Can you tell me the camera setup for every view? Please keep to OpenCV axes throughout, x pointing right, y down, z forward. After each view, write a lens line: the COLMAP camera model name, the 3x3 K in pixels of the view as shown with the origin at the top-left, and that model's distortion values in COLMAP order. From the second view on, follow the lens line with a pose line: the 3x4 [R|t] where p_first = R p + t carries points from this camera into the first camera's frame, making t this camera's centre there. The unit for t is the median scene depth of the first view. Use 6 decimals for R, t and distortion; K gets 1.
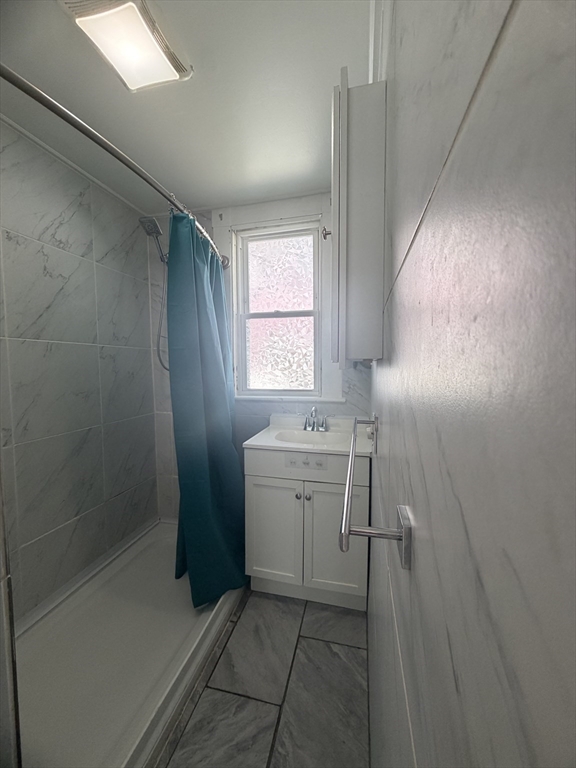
lens RADIAL K [[304.6, 0, 288.0], [0, 304.6, 384.0], [0, 0, 1]] dist [0.000886, 0.000289]
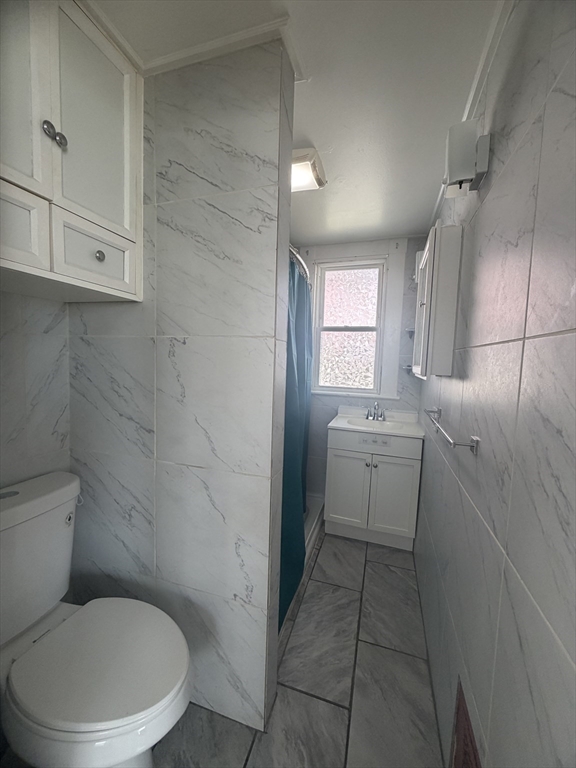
lens RADIAL K [[304.6, 0, 288.0], [0, 304.6, 384.0], [0, 0, 1]] dist [0.000886, 0.000289]
pose [[0.996622, 0.045741, -0.068205, -0.228668], [-0.044573, 0.998834, 0.018558, -0.010838], [0.068975, -0.015455, 0.997499, -0.378061]]
